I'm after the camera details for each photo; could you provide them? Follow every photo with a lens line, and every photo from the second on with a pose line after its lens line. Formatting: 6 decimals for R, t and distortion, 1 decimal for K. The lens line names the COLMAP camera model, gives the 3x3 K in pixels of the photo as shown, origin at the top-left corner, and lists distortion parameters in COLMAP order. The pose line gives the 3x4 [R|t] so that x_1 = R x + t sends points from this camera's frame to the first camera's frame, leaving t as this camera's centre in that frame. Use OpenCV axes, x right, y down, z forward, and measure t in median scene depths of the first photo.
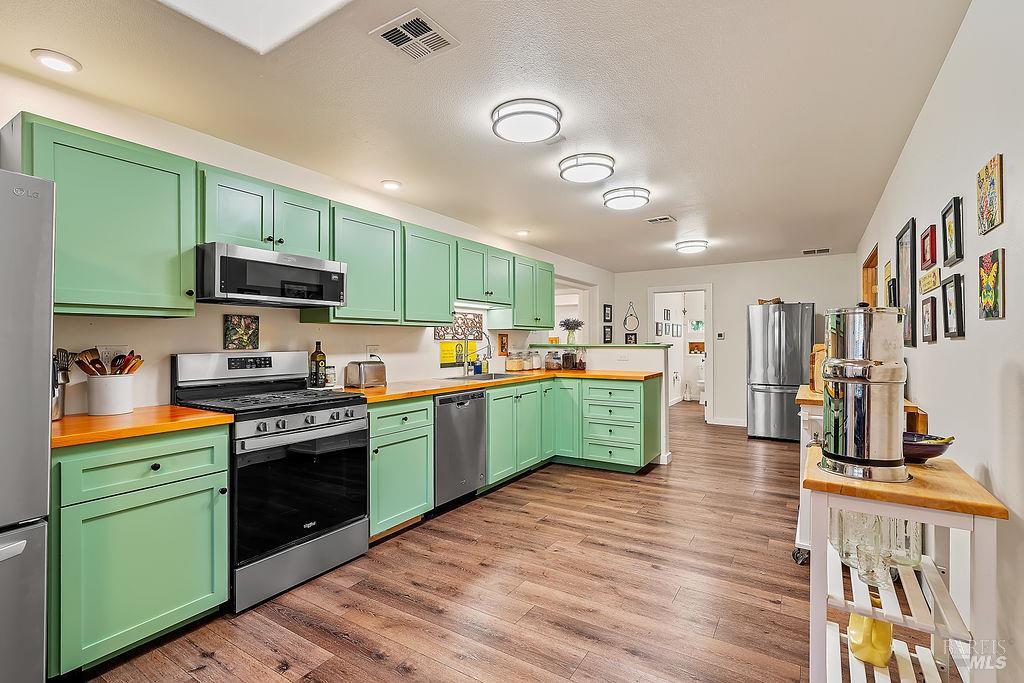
lens RADIAL K [[491.0, 0, 487.1], [0, 491.0, 340.2], [0, 0, 1]] dist [0.000420, 0.000015]
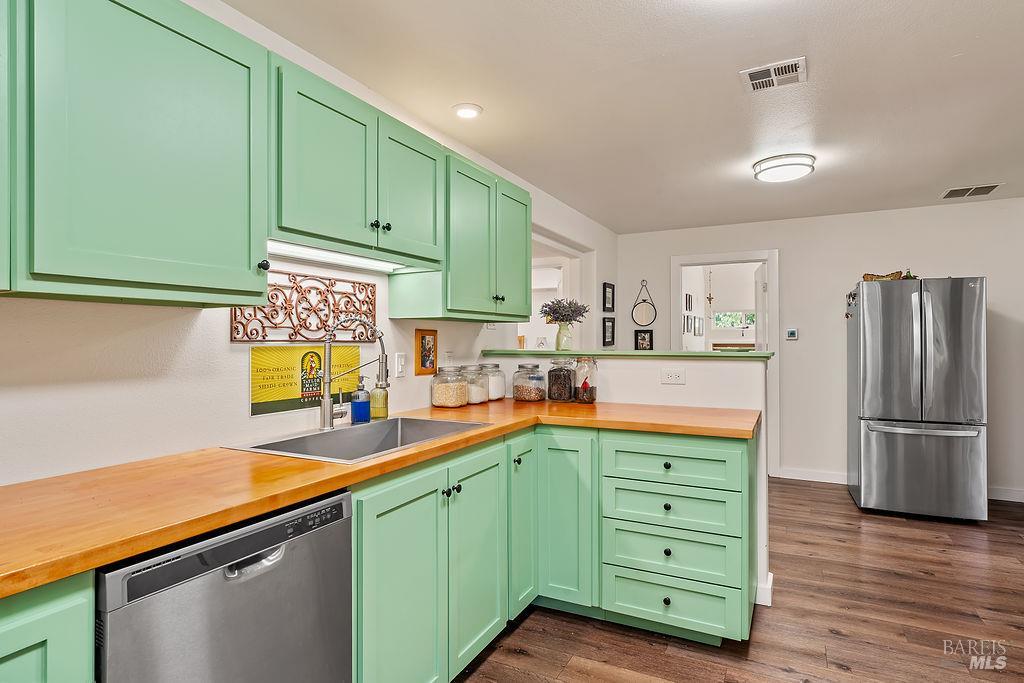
lens RADIAL K [[570.4, 0, 512.0], [0, 570.4, 341.5], [0, 0, 1]] dist [0.000189, -0.000052]
pose [[0.990517, 0.001852, 0.137375, 0.039633], [-0.002511, 0.999986, 0.004625, -0.003434], [-0.137364, -0.004926, 0.990508, 0.451754]]
